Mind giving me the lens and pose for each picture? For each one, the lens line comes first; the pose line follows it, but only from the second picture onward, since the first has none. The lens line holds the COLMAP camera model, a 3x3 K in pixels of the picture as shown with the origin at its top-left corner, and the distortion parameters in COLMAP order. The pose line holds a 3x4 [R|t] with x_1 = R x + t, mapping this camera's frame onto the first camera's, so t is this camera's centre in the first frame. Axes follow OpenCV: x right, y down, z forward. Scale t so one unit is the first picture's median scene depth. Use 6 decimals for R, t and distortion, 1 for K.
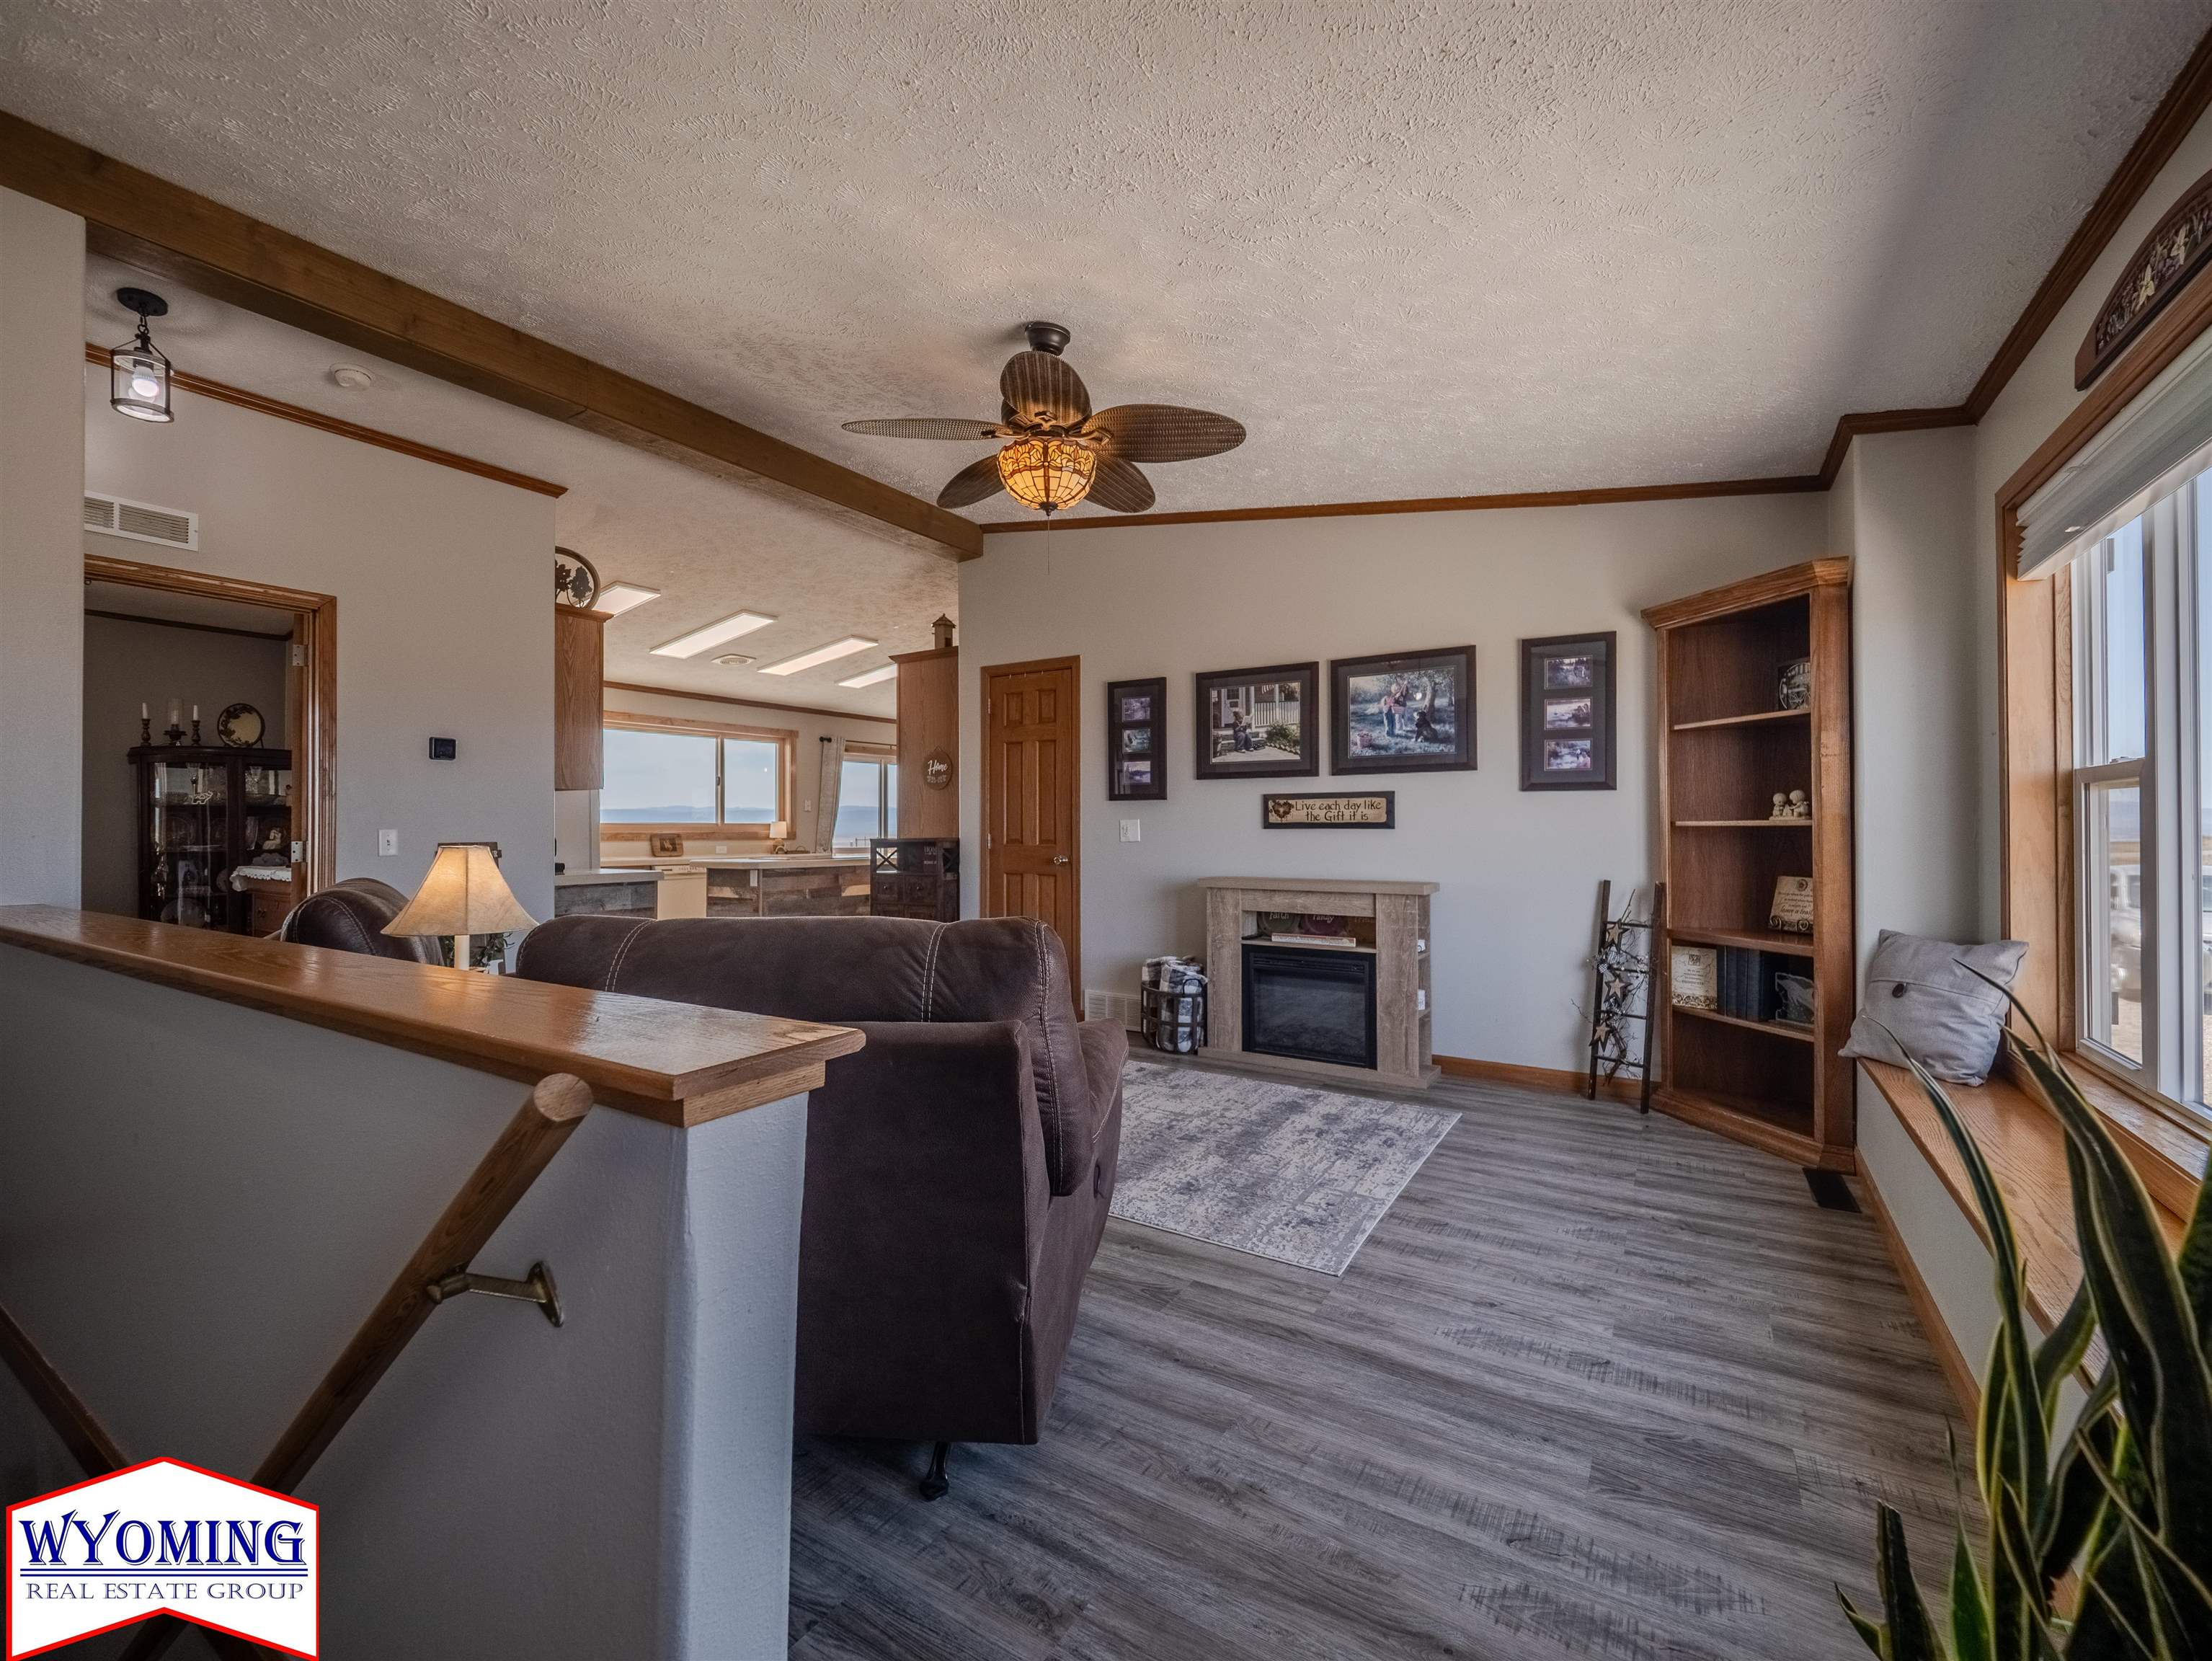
lens RADIAL K [[939.5, 0, 1103.1], [0, 939.5, 823.4], [0, 0, 1]] dist [0.001517, -0.000962]
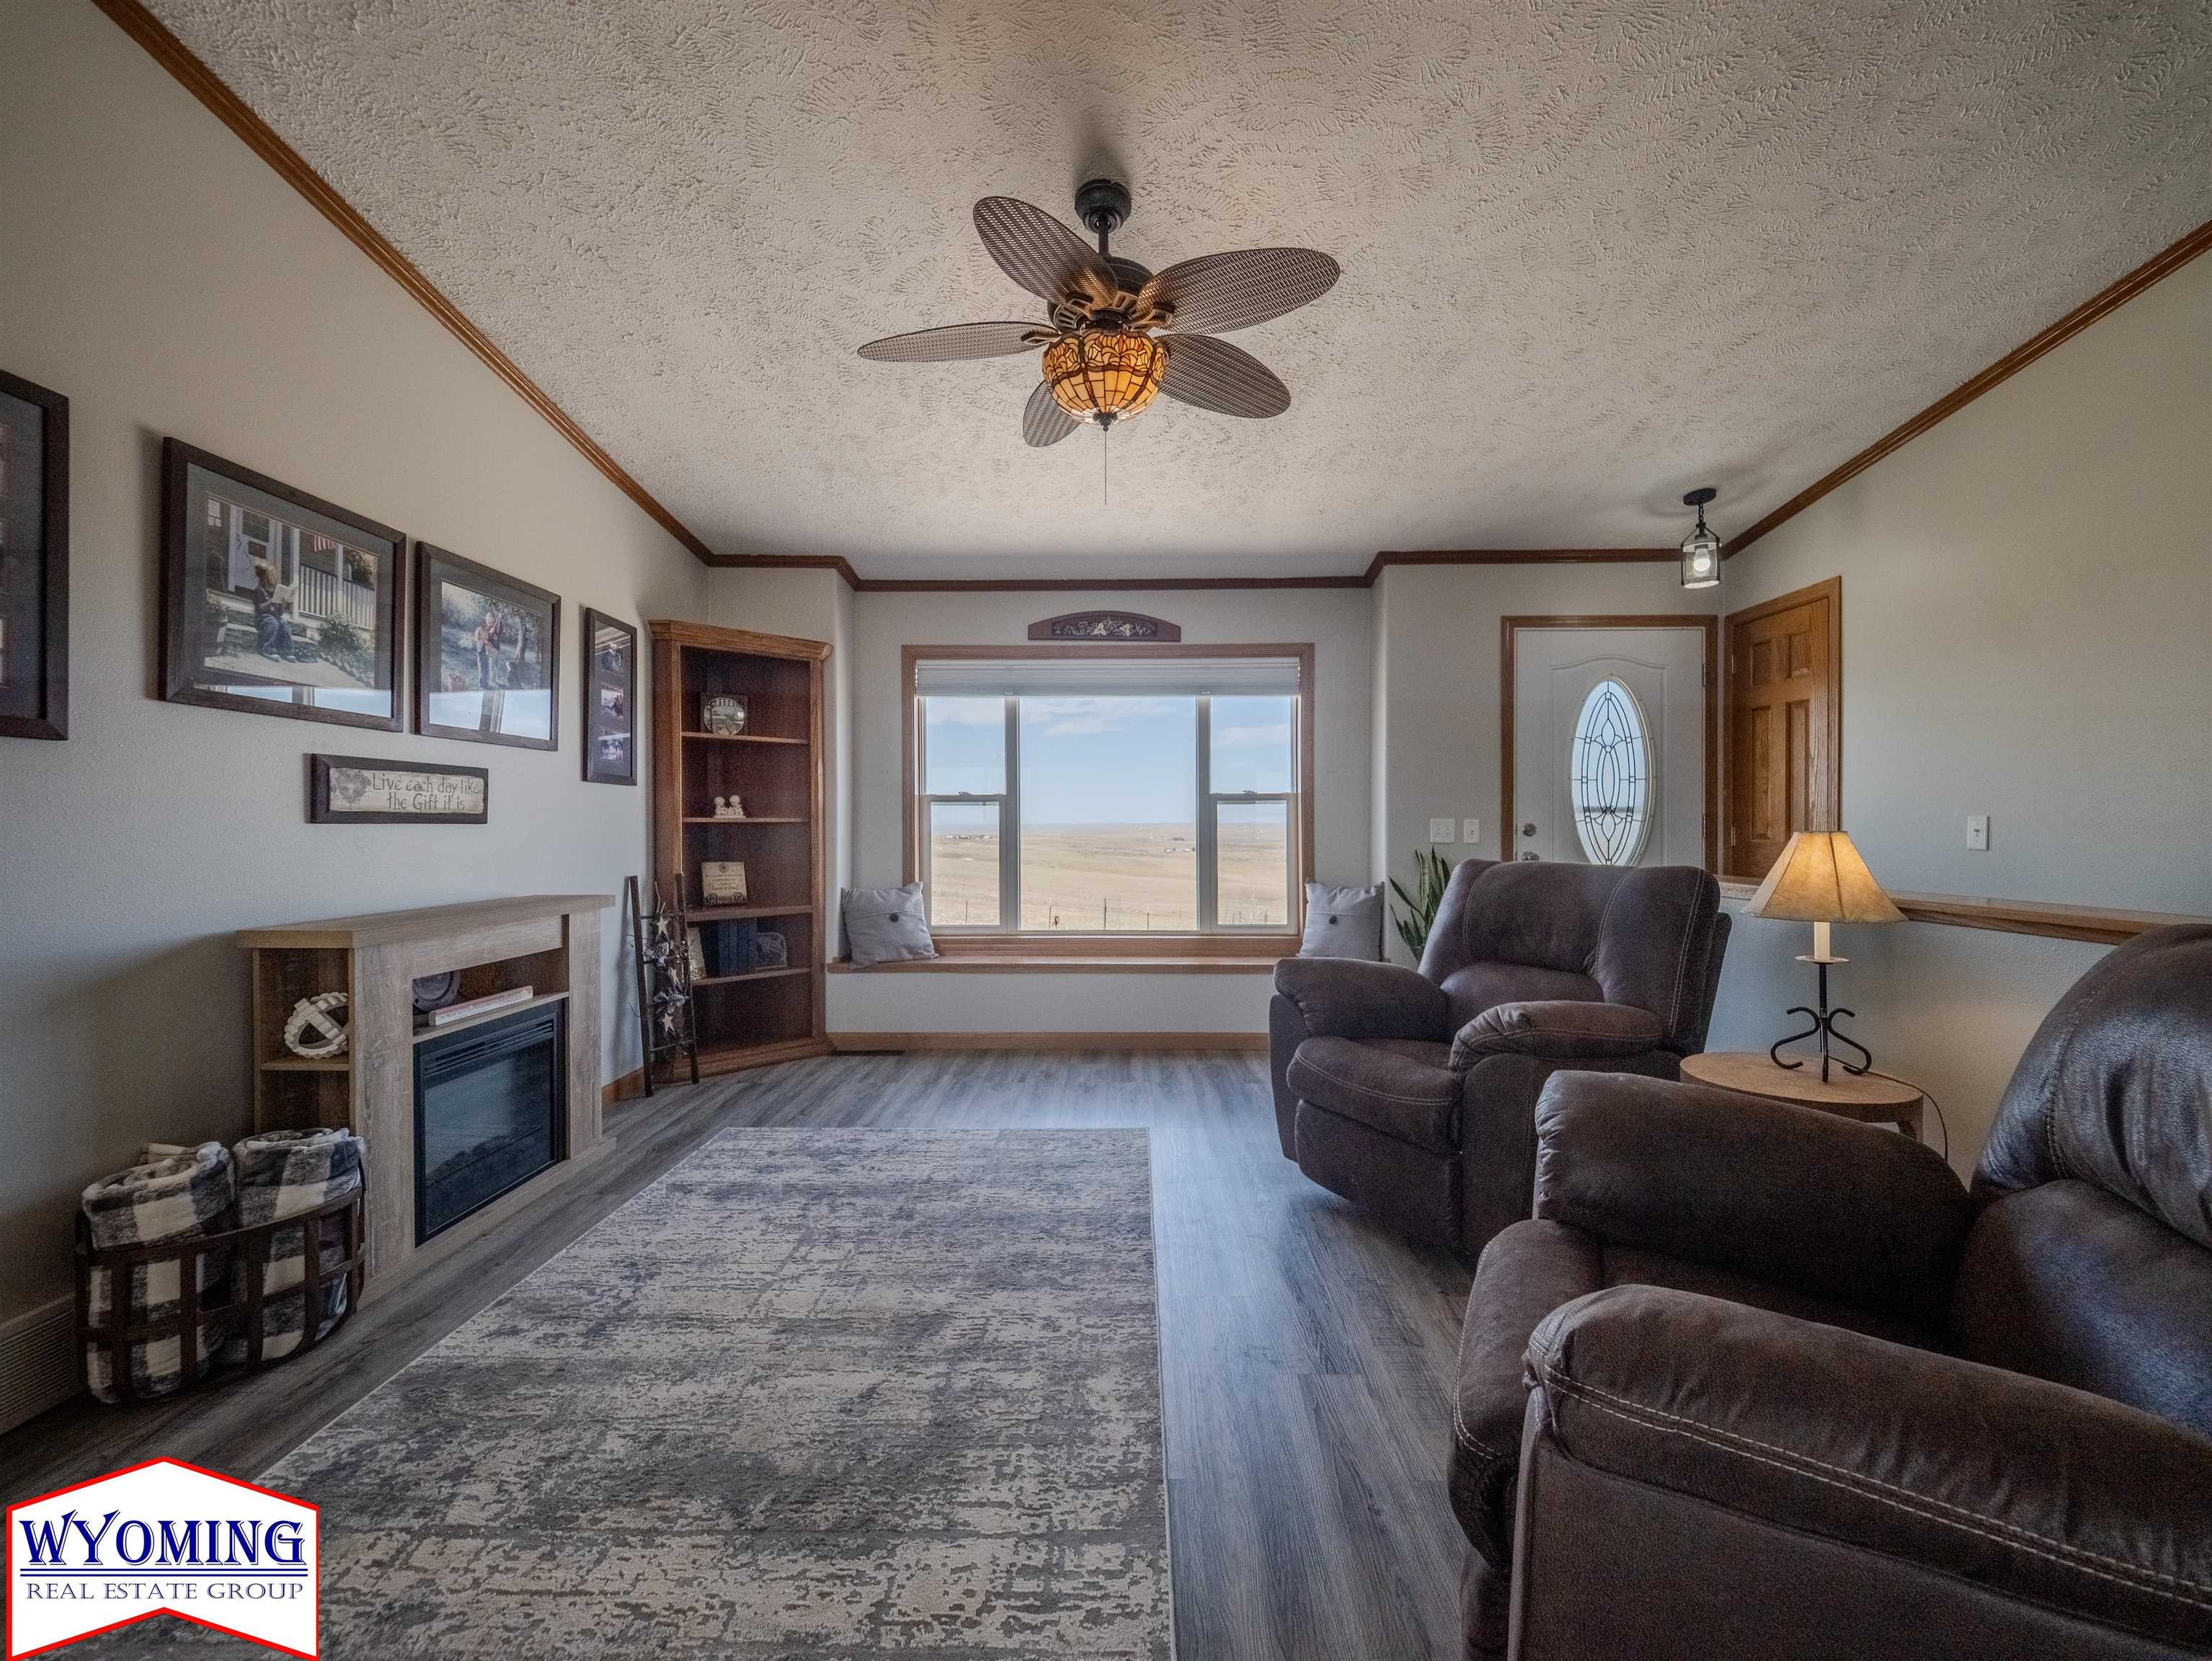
lens RADIAL K [[939.5, 0, 1117.0], [0, 939.5, 823.5], [0, 0, 1]] dist [0.001517, -0.000962]
pose [[-0.545490, 0.003348, 0.838111, -0.511427], [-0.001871, 0.999985, -0.005213, 0.008037], [-0.838115, -0.004412, -0.545475, 0.982531]]
